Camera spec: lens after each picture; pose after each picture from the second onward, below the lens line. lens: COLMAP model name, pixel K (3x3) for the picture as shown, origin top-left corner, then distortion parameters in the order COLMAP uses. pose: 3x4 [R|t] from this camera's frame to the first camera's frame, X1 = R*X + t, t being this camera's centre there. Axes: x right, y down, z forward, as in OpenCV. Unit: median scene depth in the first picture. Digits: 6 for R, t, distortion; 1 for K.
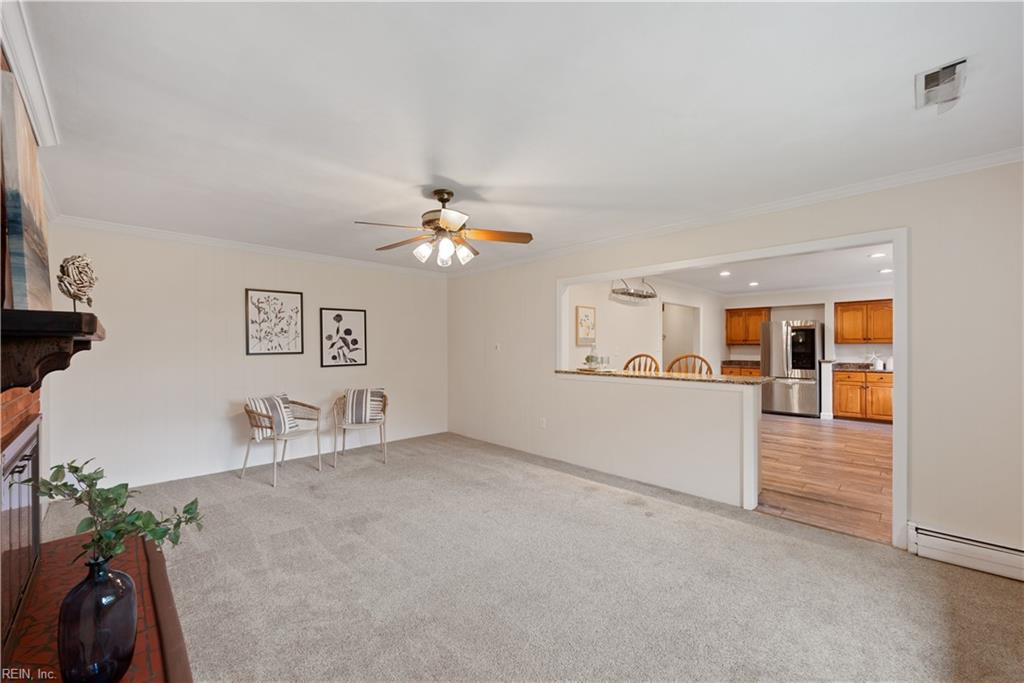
lens RADIAL K [[404.7, 0, 514.8], [0, 404.7, 345.1], [0, 0, 1]] dist [-0.001852, 0.000040]
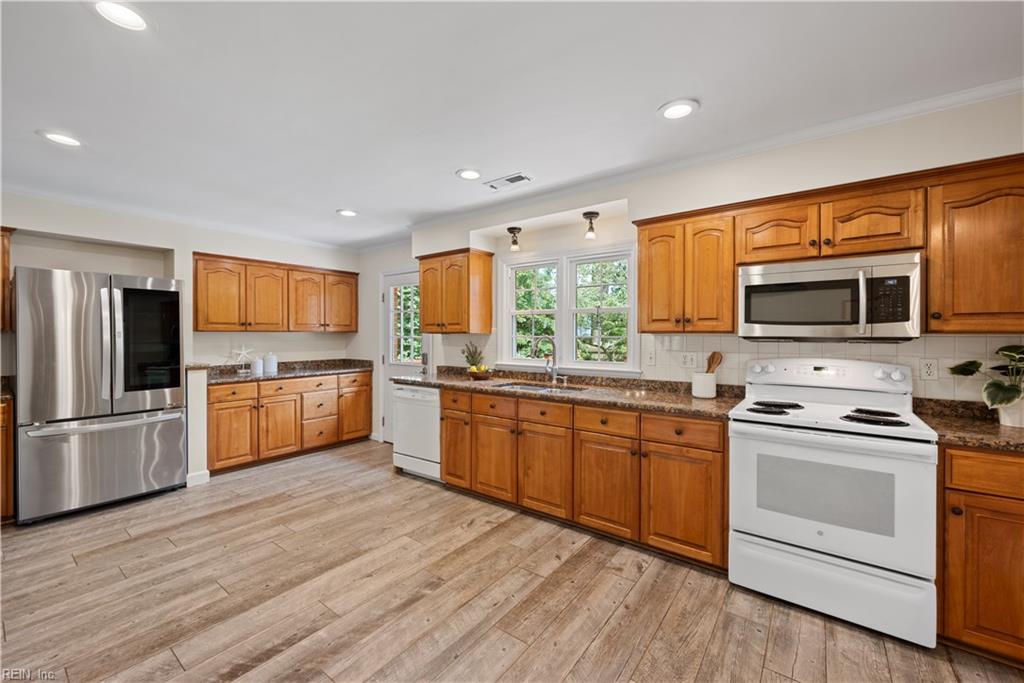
lens RADIAL K [[409.0, 0, 513.3], [0, 409.0, 337.3], [0, 0, 1]] dist [-0.000674, -0.000055]
pose [[-0.146105, -0.003480, 0.989263, 0.220365], [-0.005014, 0.999984, 0.002778, 0.000715], [-0.989256, -0.004554, -0.146120, 0.686090]]
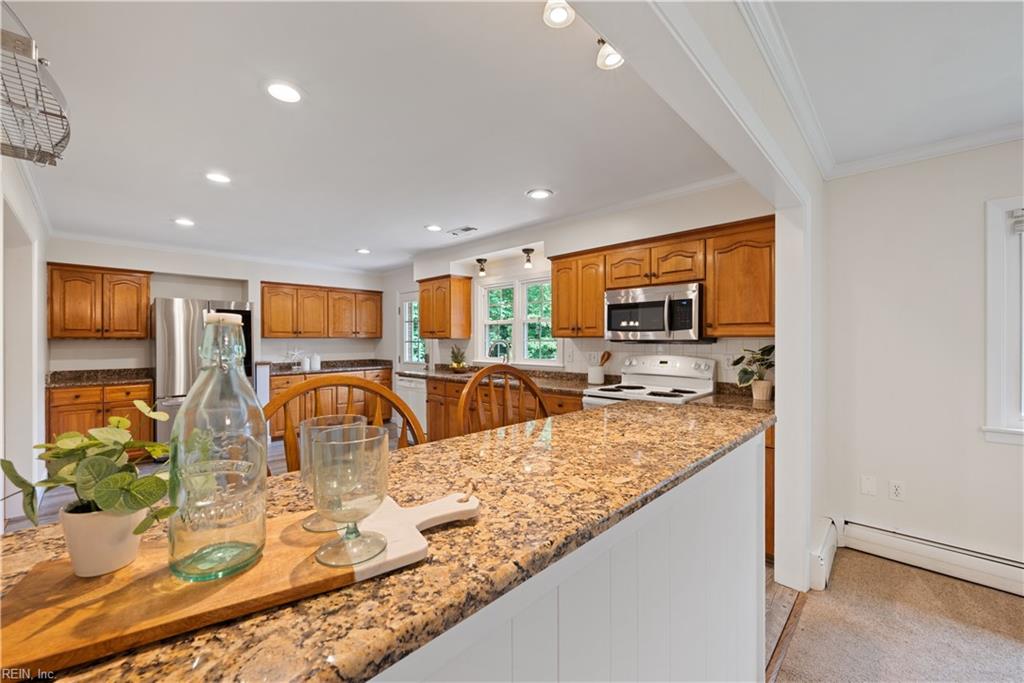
lens RADIAL K [[407.3, 0, 515.7], [0, 407.3, 340.7], [0, 0, 1]] dist [-0.000707, -0.000285]
pose [[-0.023976, 0.000768, 0.999712, 0.054369], [-0.000969, 0.999999, -0.000791, 0.001583], [-0.999712, -0.000987, -0.023975, 0.574234]]
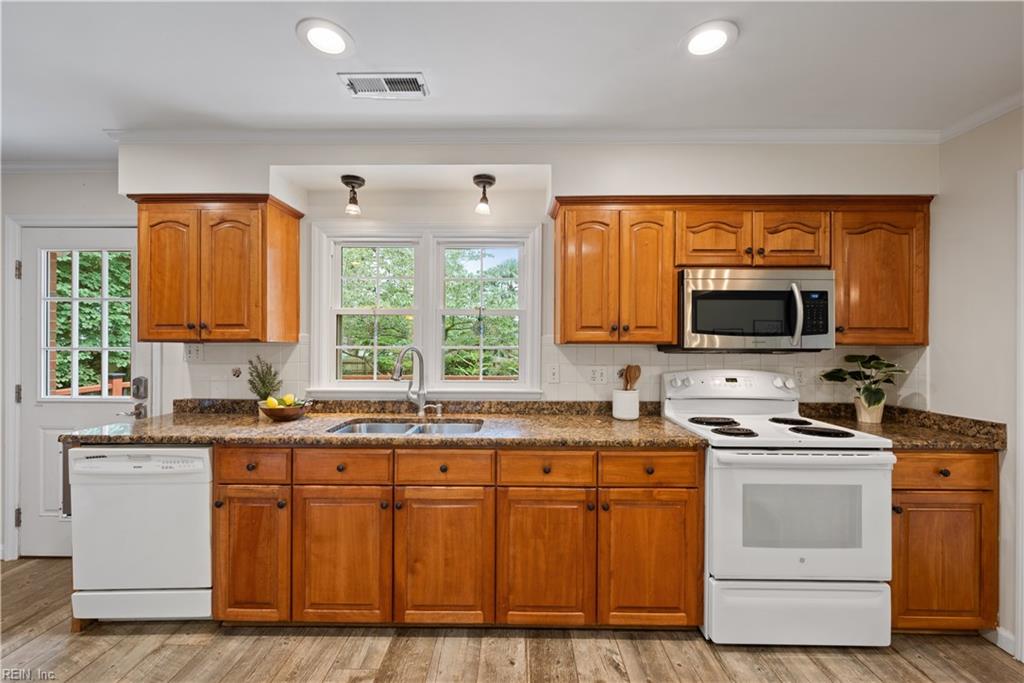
lens RADIAL K [[404.7, 0, 514.8], [0, 404.7, 345.1], [0, 0, 1]] dist [-0.001852, 0.000040]
pose [[-0.702949, -0.001798, 0.711238, 0.398239], [-0.004984, 0.999985, -0.002397, -0.000558], [-0.711223, -0.005230, -0.702947, 0.743520]]
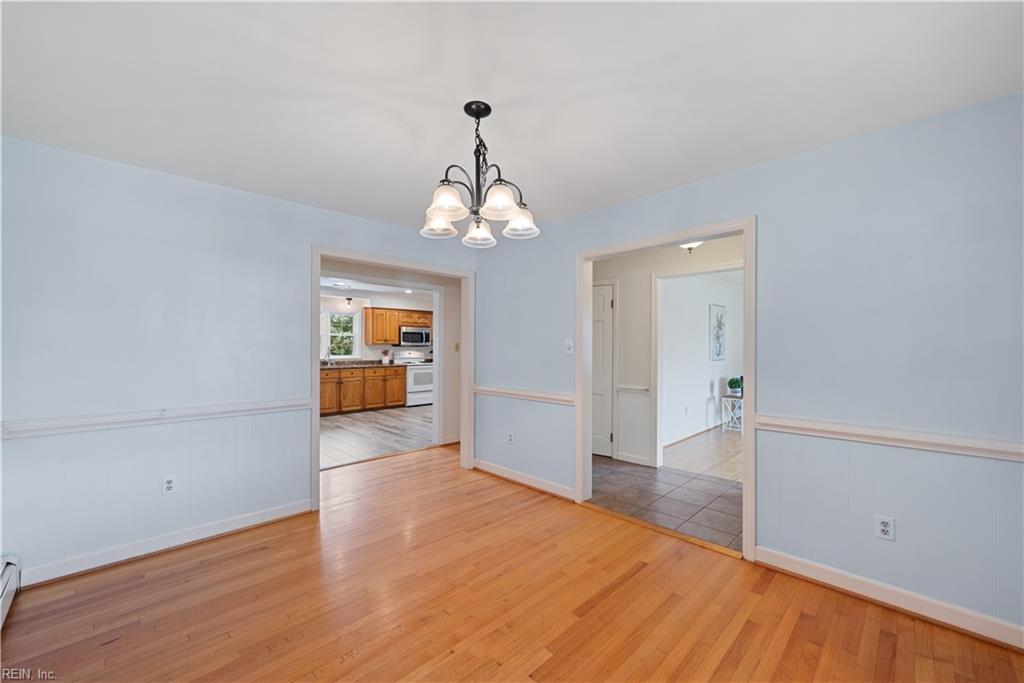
lens RADIAL K [[404.7, 0, 514.8], [0, 404.7, 345.1], [0, 0, 1]] dist [-0.001852, 0.000040]
pose [[-0.999997, -0.001310, -0.002021, 0.180491], [-0.001305, 0.999996, -0.002499, 0.002205], [0.002024, -0.002496, -0.999995, 1.660525]]
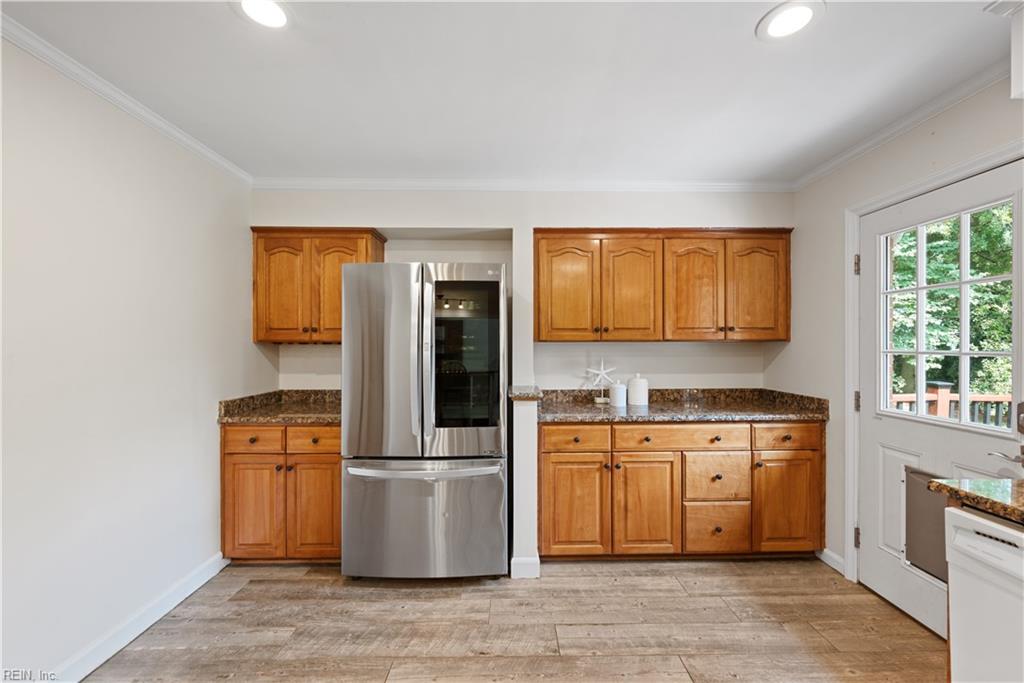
lens RADIAL K [[404.7, 0, 514.8], [0, 404.7, 345.1], [0, 0, 1]] dist [-0.001852, 0.000040]
pose [[0.693682, 0.001305, 0.720280, 0.527977], [-0.003999, 0.999990, 0.002040, -0.000983], [-0.720270, -0.004296, 0.693680, 0.776004]]
